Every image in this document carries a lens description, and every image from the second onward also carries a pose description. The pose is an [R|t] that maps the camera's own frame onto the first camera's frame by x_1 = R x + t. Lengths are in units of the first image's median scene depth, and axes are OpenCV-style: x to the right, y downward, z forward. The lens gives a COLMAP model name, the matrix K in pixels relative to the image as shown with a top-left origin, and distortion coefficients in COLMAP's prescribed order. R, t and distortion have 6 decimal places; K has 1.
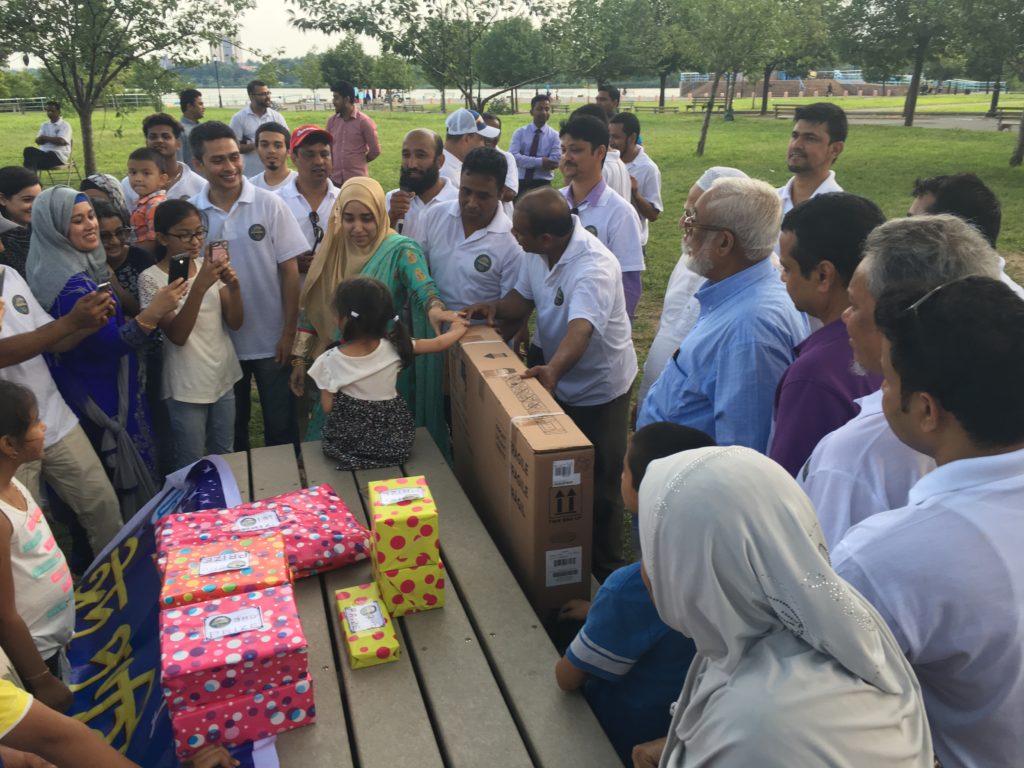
lens RADIAL K [[866.5, 0, 503.3], [0, 866.5, 374.9], [0, 0, 1]] dist [0.096941, 0.009229]
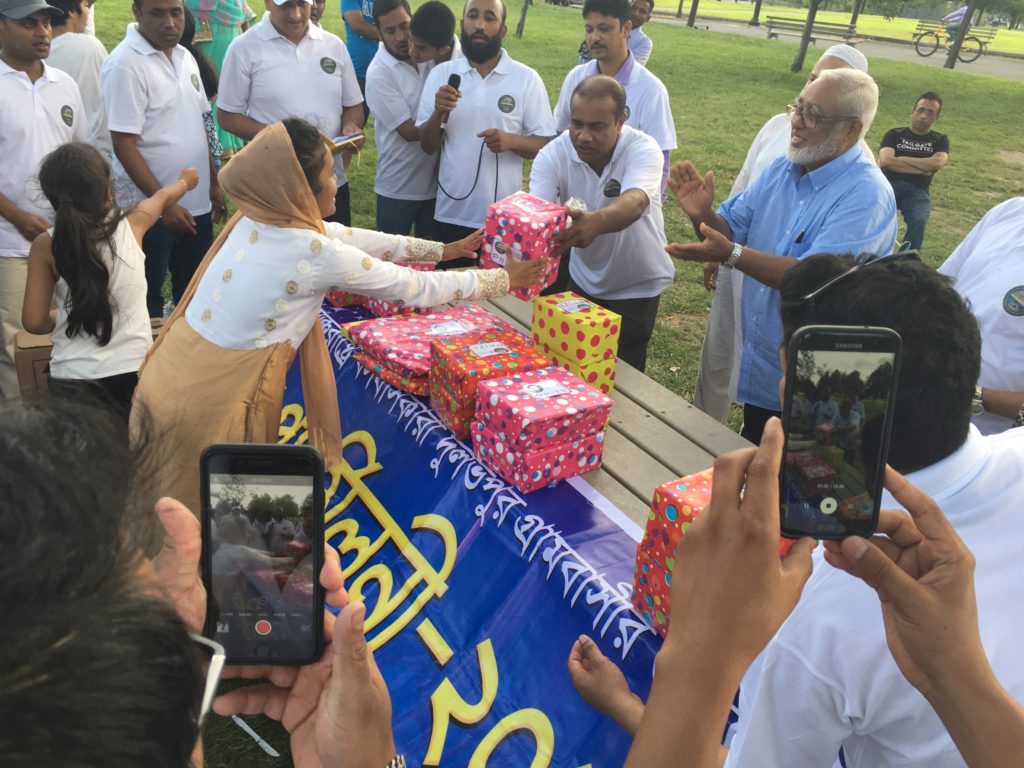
lens RADIAL K [[866.5, 0, 516.2], [0, 866.5, 366.1], [0, 0, 1]] dist [0.096941, 0.009229]
pose [[0.966550, -0.014859, 0.256048, -0.611479], [-0.015445, 0.993137, 0.115936, 0.102246], [-0.256014, -0.116013, 0.959686, -0.136608]]
